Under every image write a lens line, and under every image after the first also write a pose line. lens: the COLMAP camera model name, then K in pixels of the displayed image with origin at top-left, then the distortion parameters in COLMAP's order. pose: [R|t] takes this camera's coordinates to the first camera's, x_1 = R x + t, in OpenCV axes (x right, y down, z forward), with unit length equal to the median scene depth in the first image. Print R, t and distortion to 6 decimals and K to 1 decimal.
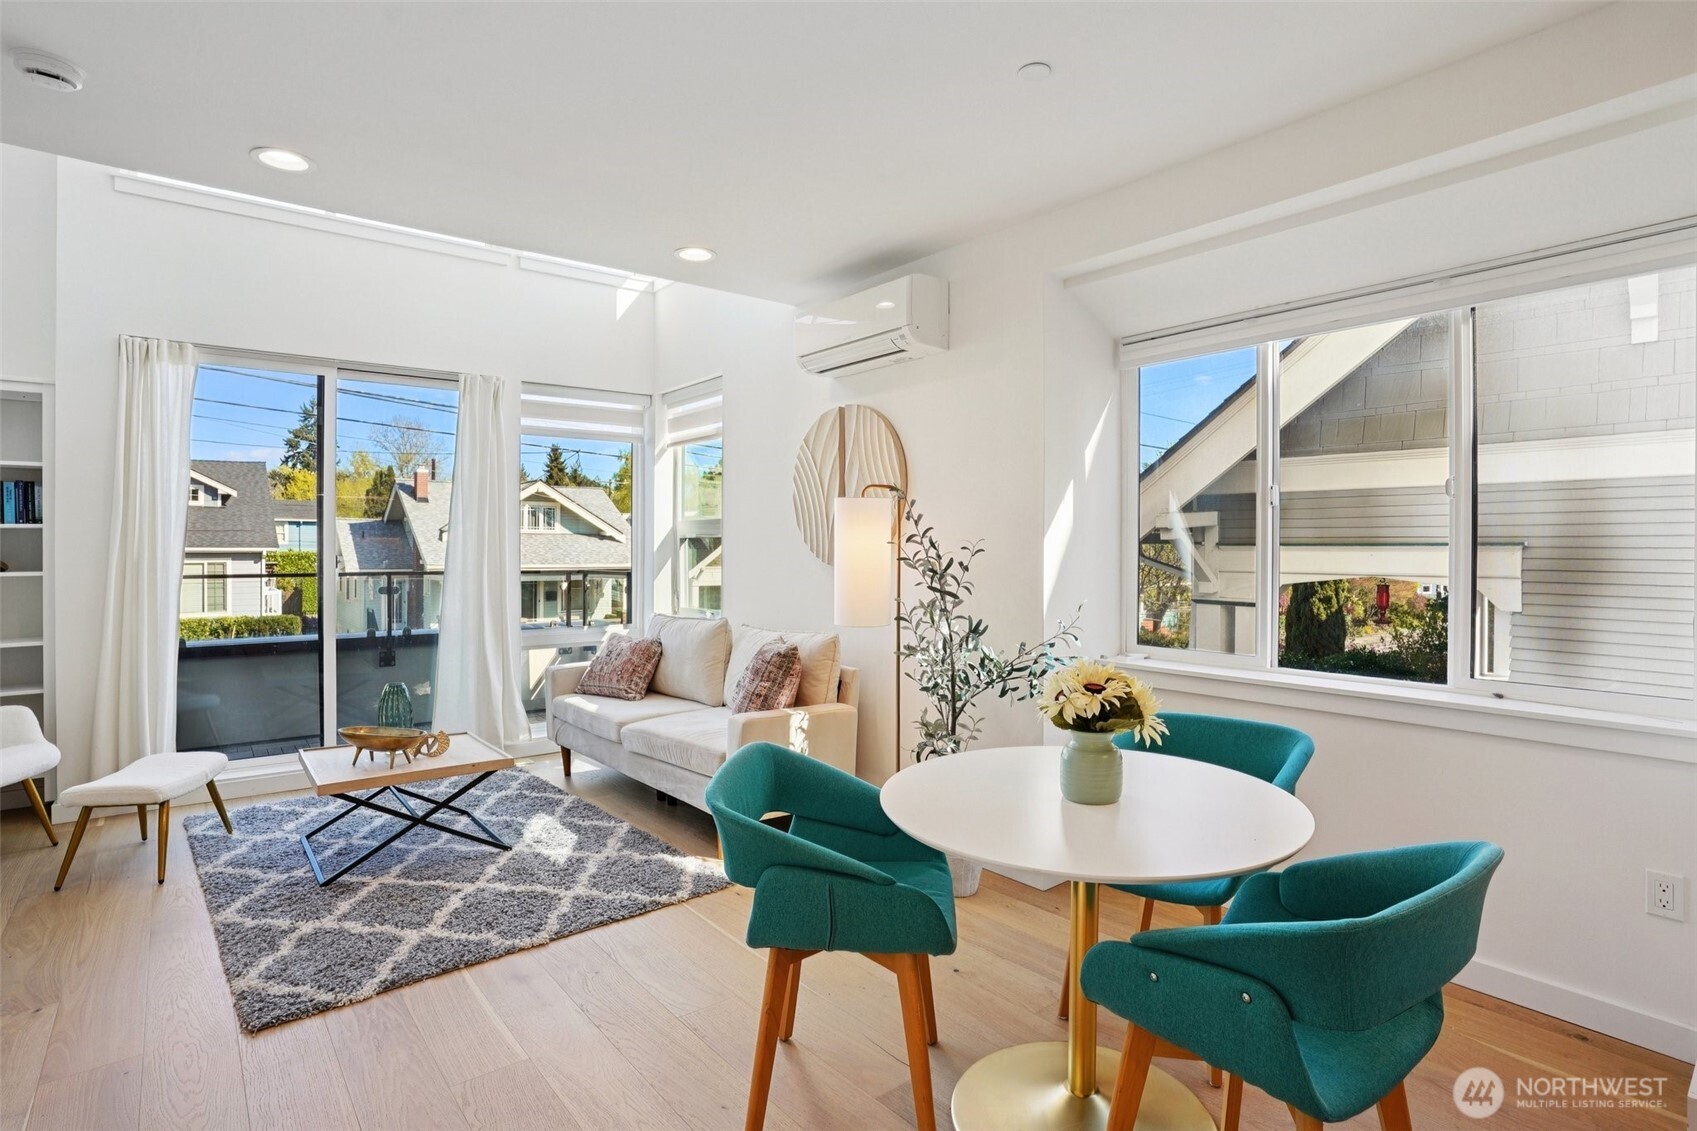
lens RADIAL K [[843.5, 0, 852.9], [0, 843.5, 550.7], [0, 0, 1]] dist [-0.068436, 0.027776]
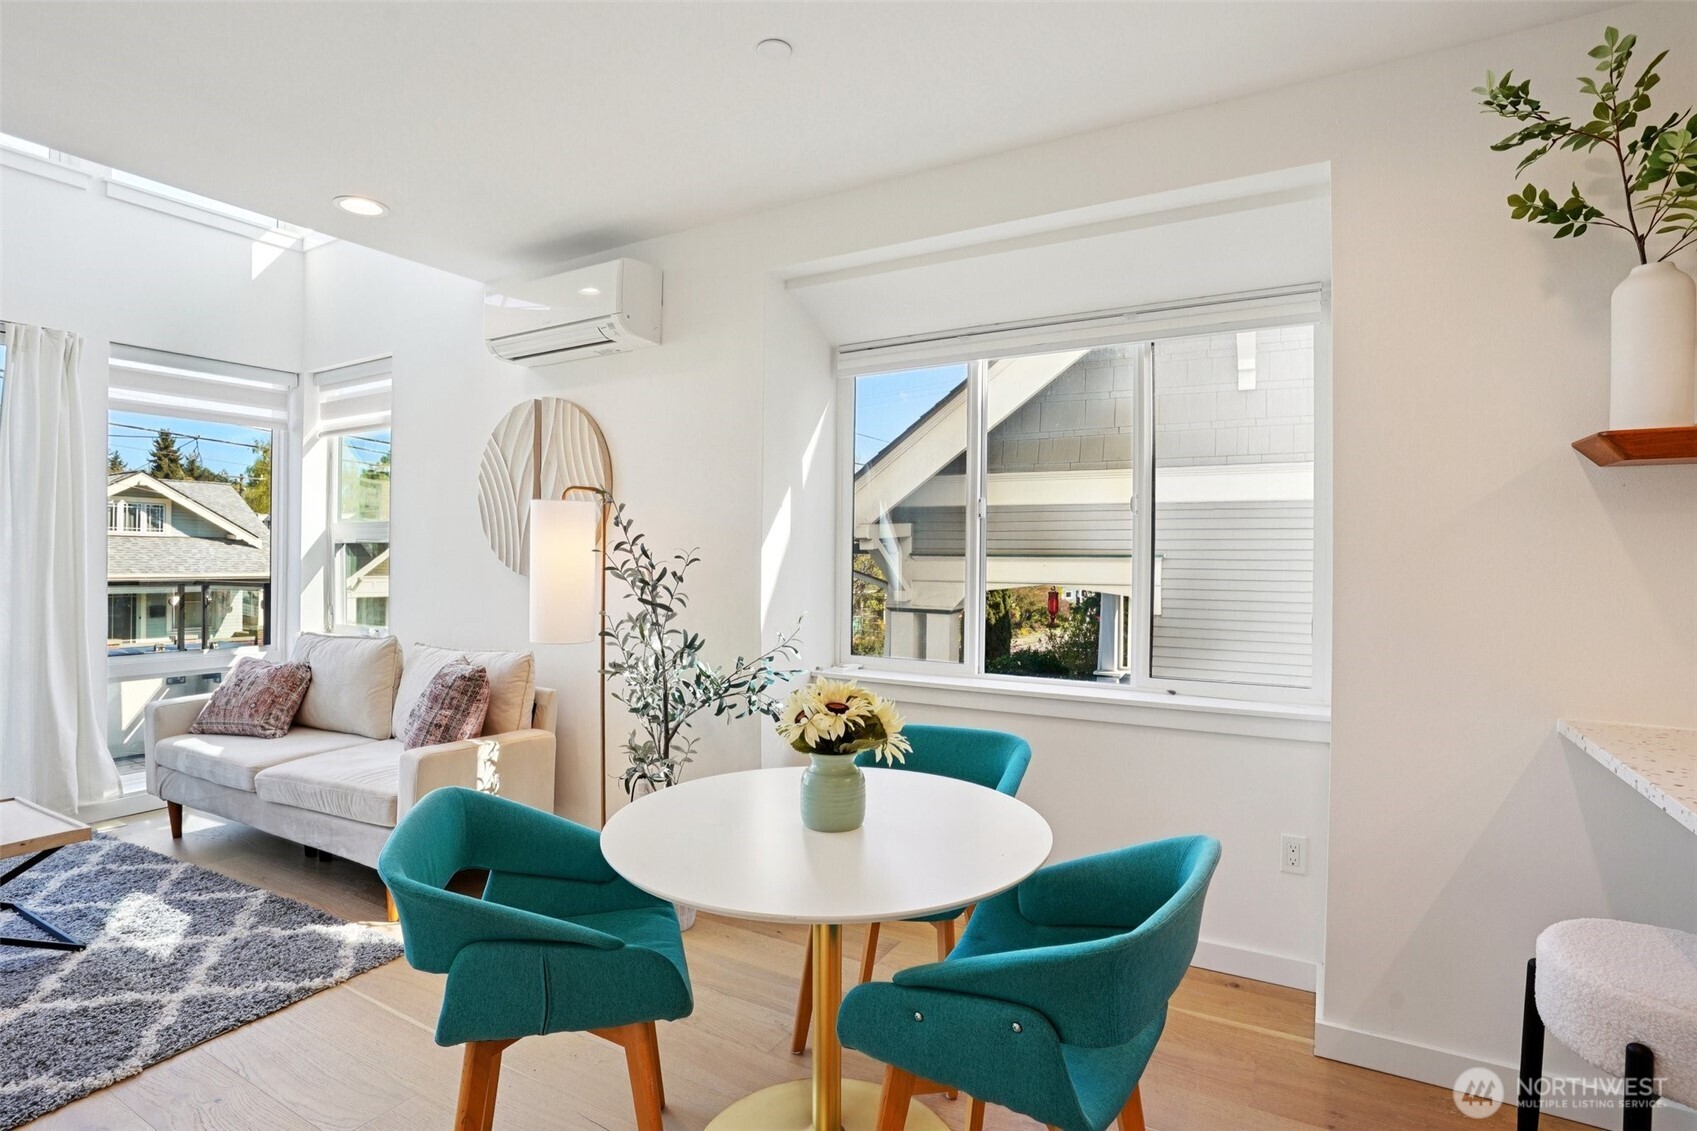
lens RADIAL K [[843.5, 0, 849.4], [0, 843.5, 558.9], [0, 0, 1]] dist [-0.068436, 0.027776]
pose [[0.936777, 0.004971, 0.349891, -0.012461], [-0.004747, 0.999988, -0.001499, -0.000421], [-0.349894, -0.000257, 0.936789, 0.045988]]
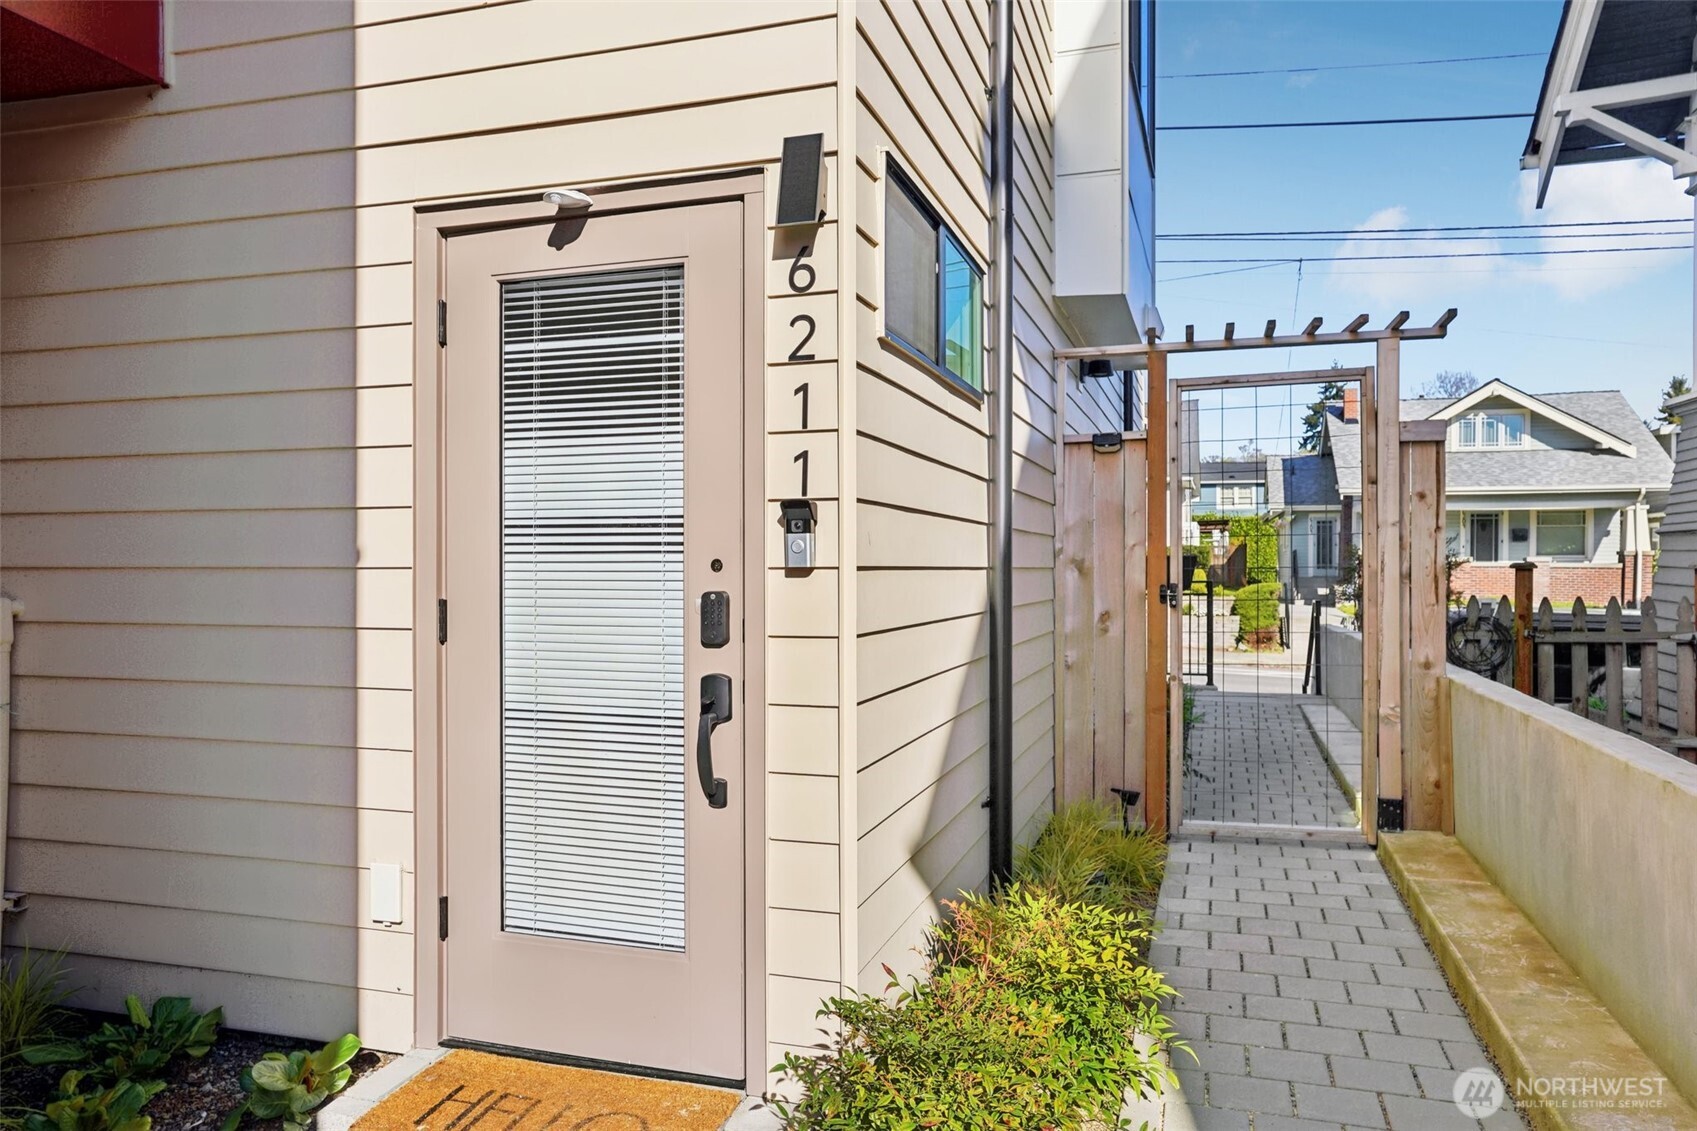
lens RADIAL K [[1146.2, 0, 848.9], [0, 1146.2, 565.9], [0, 0, 1]] dist [0.013457, -0.000957]
pose [[0.537493, -0.000698, -0.843268, 1.537863], [-0.003064, 0.999991, -0.002781, 0.716960], [0.843263, 0.004079, 0.537486, -0.502864]]
